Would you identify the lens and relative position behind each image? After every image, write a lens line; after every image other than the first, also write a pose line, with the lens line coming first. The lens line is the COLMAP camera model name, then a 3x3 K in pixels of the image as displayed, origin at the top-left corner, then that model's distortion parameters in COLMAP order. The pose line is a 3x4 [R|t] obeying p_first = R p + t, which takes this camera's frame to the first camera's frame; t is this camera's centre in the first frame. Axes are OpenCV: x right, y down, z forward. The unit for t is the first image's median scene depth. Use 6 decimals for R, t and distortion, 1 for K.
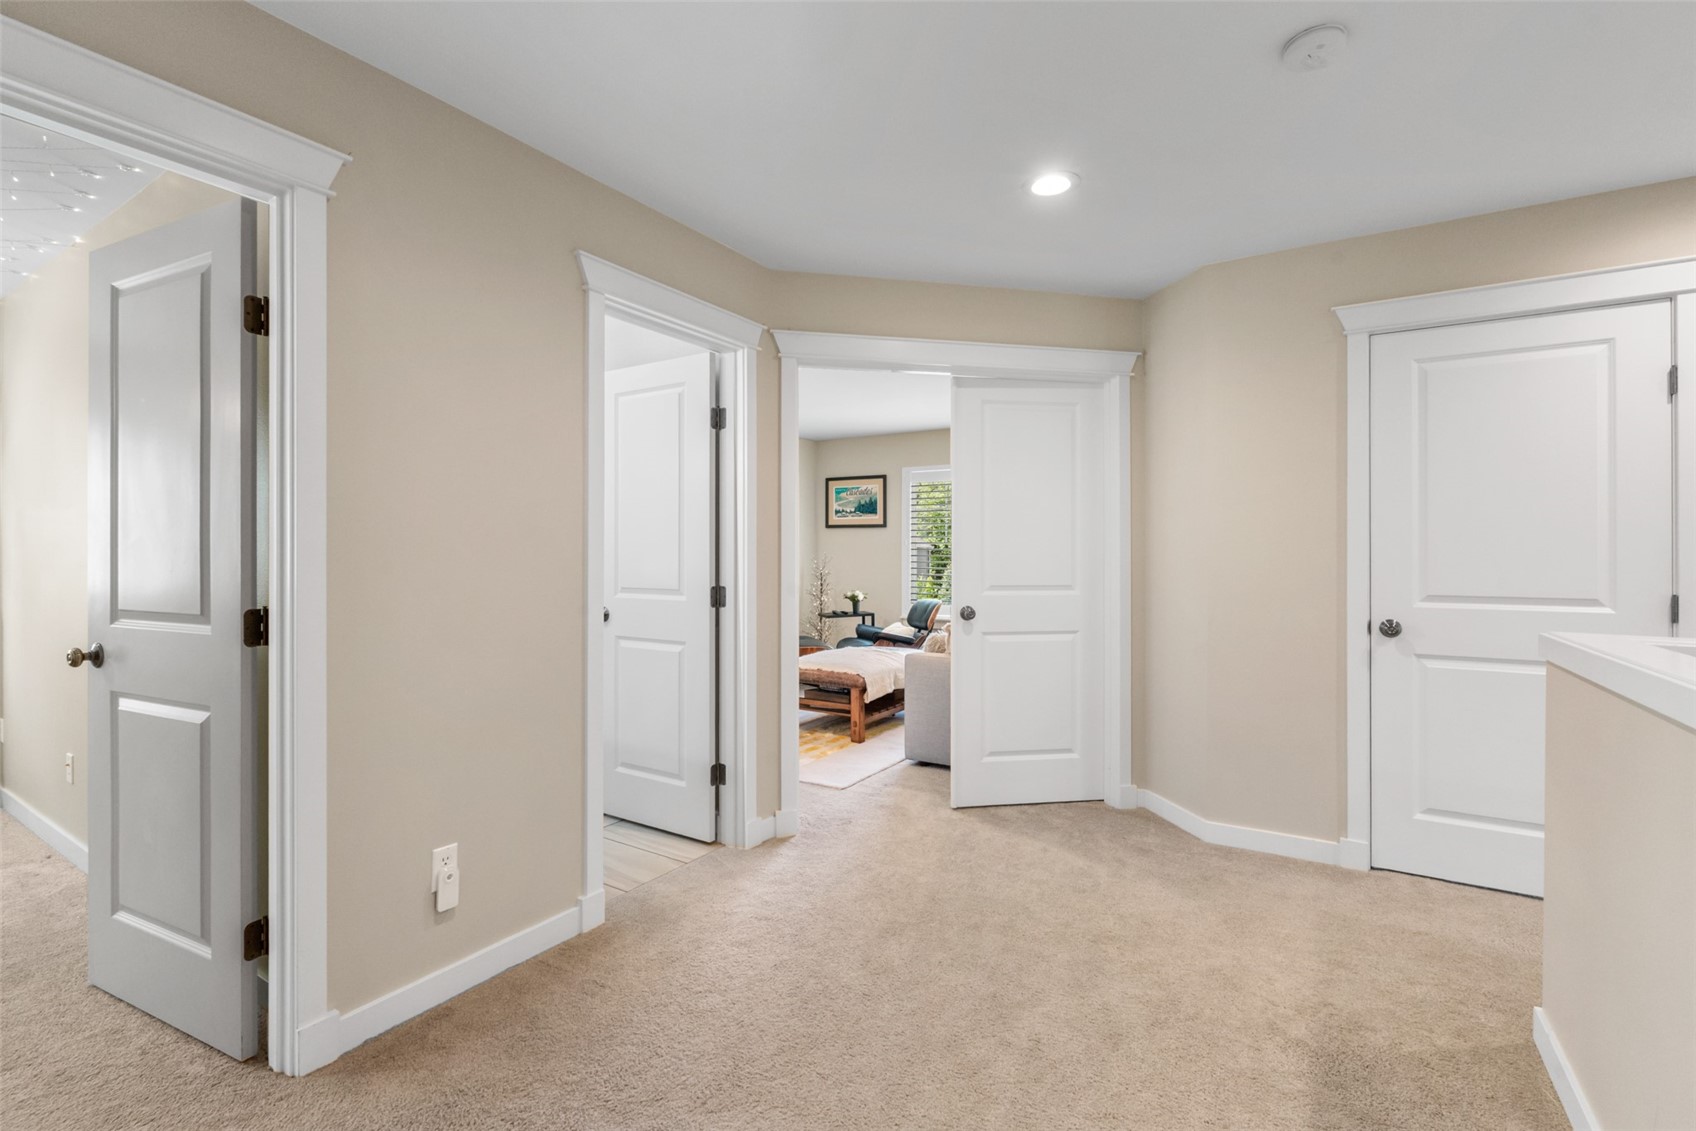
lens RADIAL K [[774.3, 0, 850.2], [0, 774.3, 560.6], [0, 0, 1]] dist [-0.000123, -0.000006]
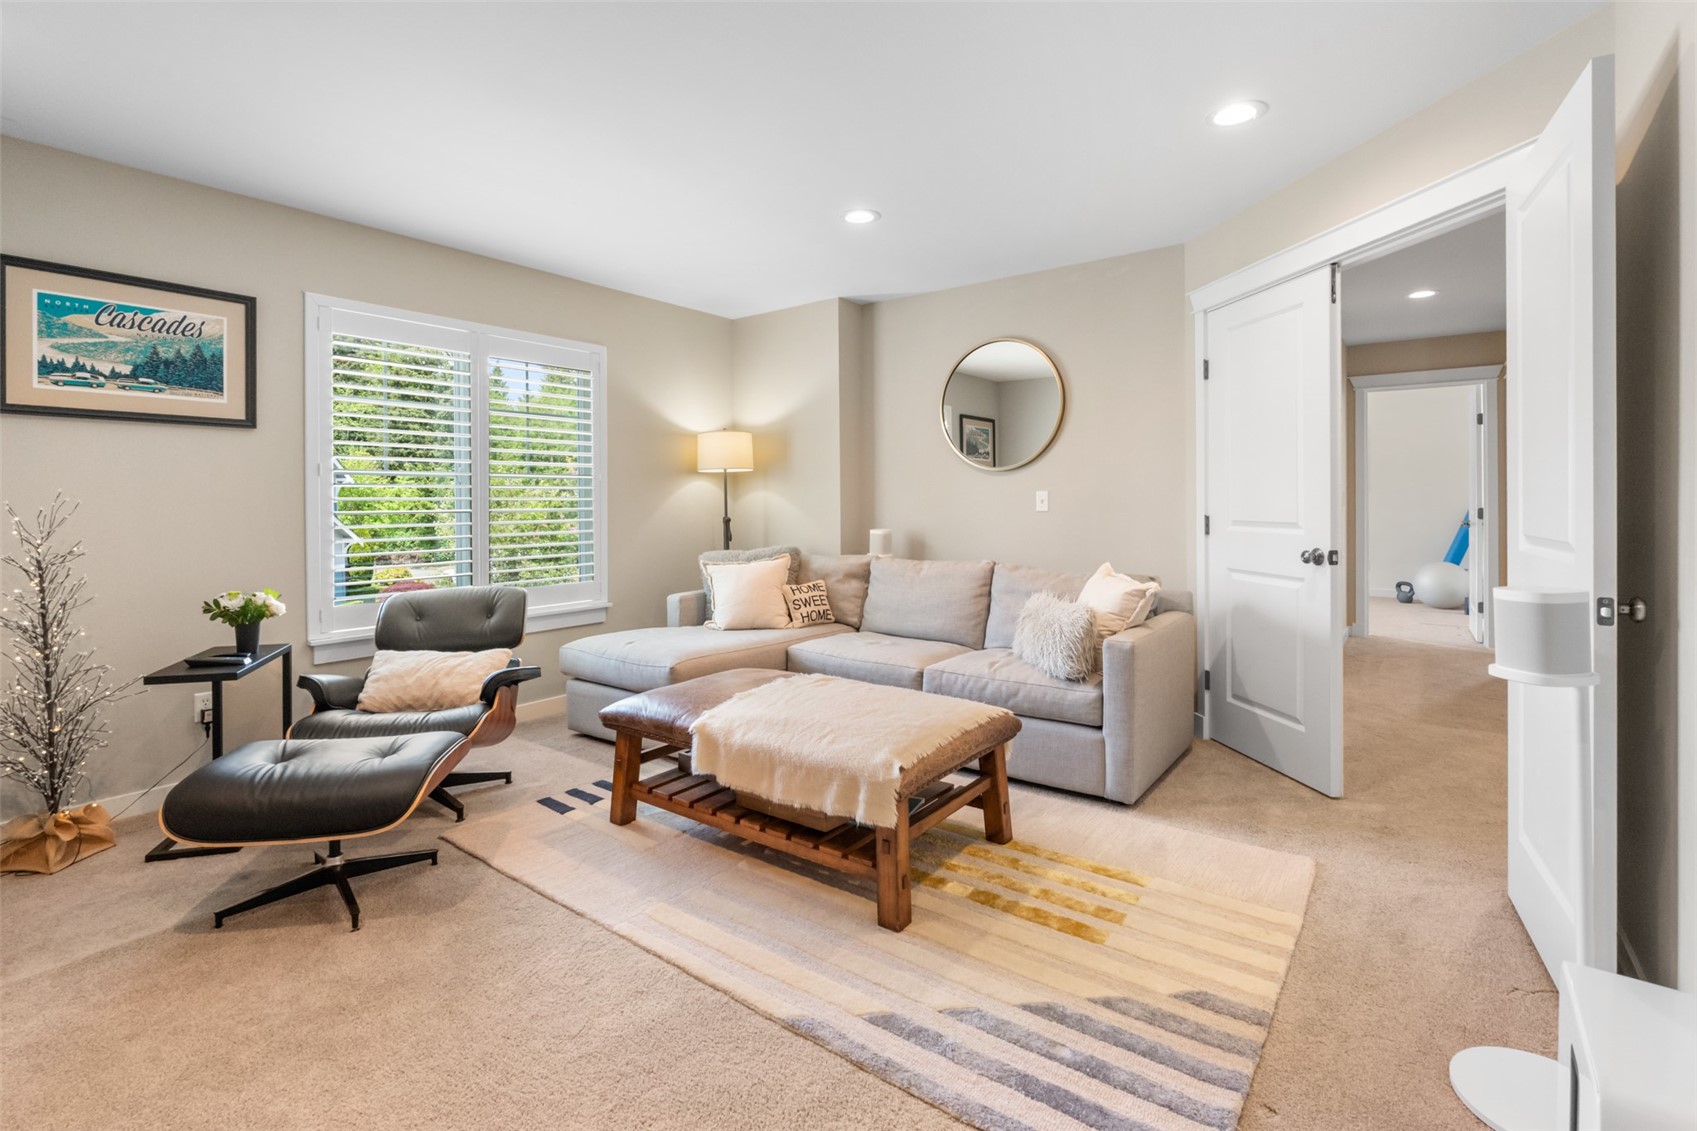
lens RADIAL K [[781.4, 0, 840.7], [0, 781.4, 507.9], [0, 0, 1]] dist [0.003277, -0.000589]
pose [[0.097160, -0.017380, 0.995117, -0.329067], [0.010295, 0.999812, 0.016456, -0.004803], [-0.995216, 0.008646, 0.097321, 0.652263]]
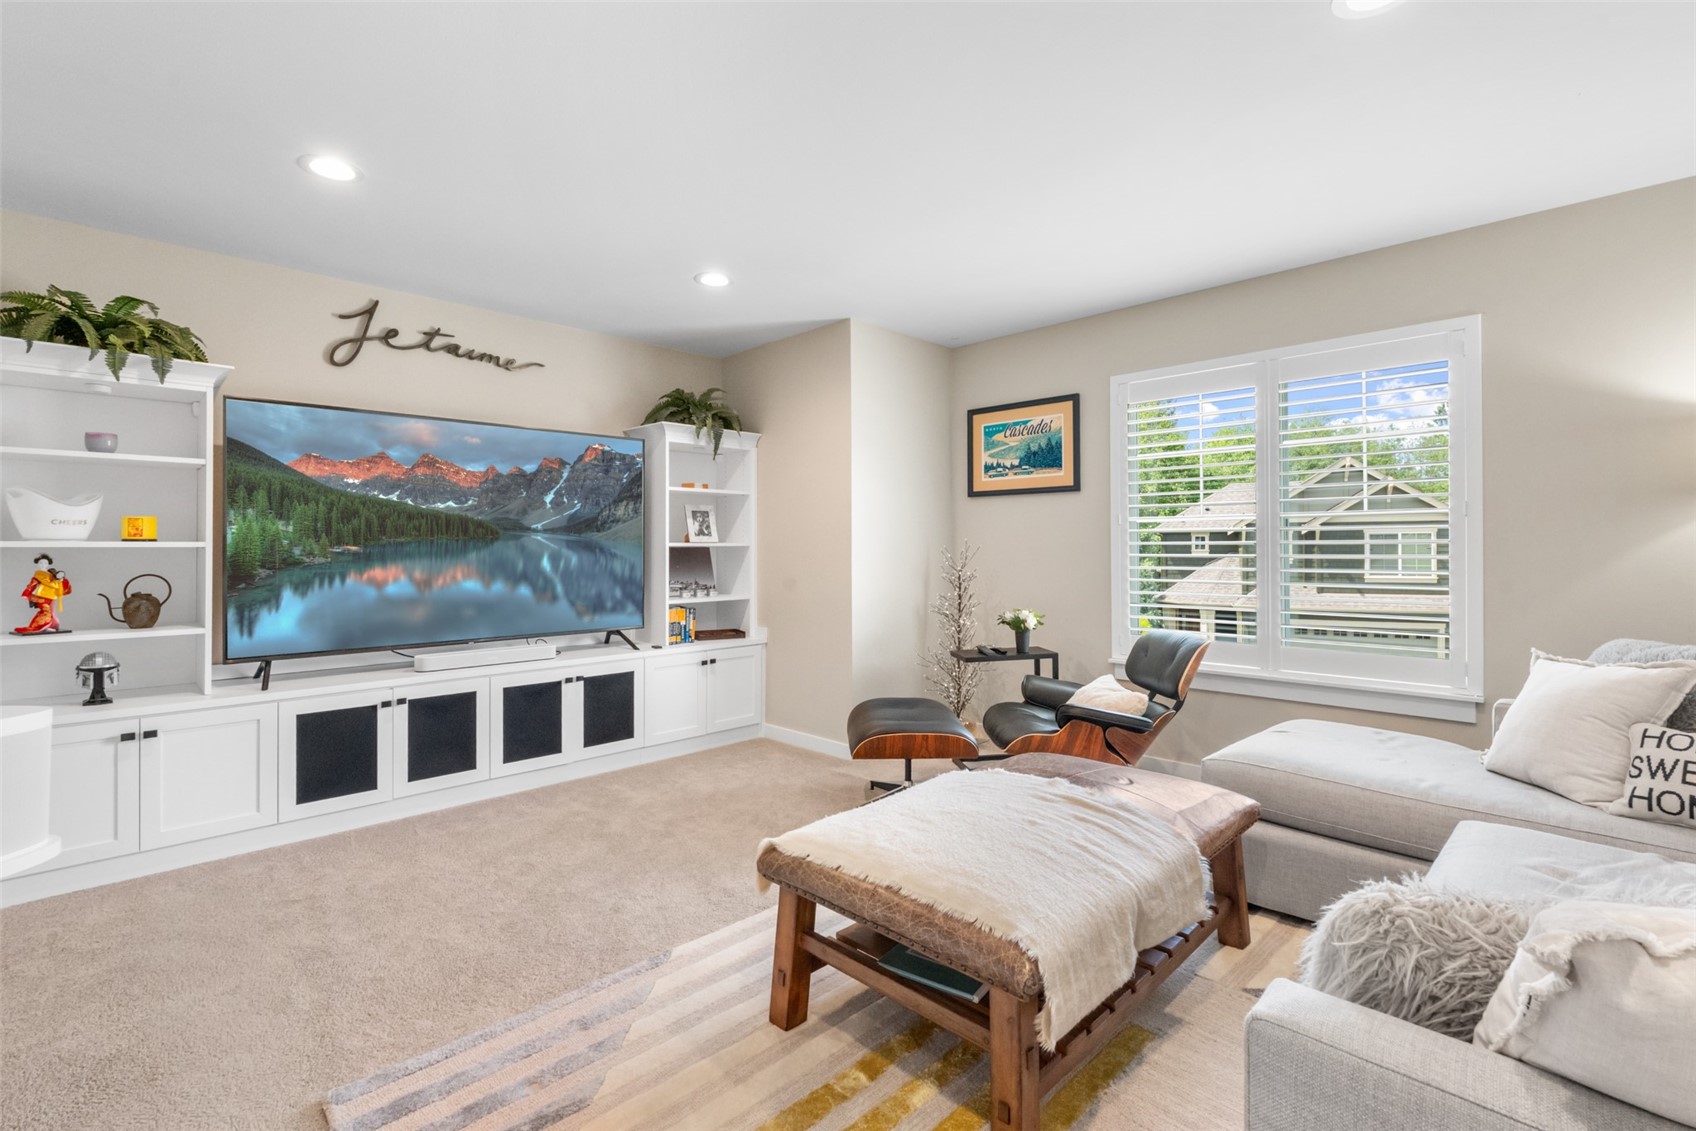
lens RADIAL K [[780.9, 0, 840.3], [0, 780.9, 557.1], [0, 0, 1]] dist [0.003277, -0.000589]
pose [[0.973056, -0.006763, -0.230470, 0.009427], [0.007947, 0.999960, 0.004212, -0.000686], [0.230432, -0.005930, 0.973070, 0.430831]]
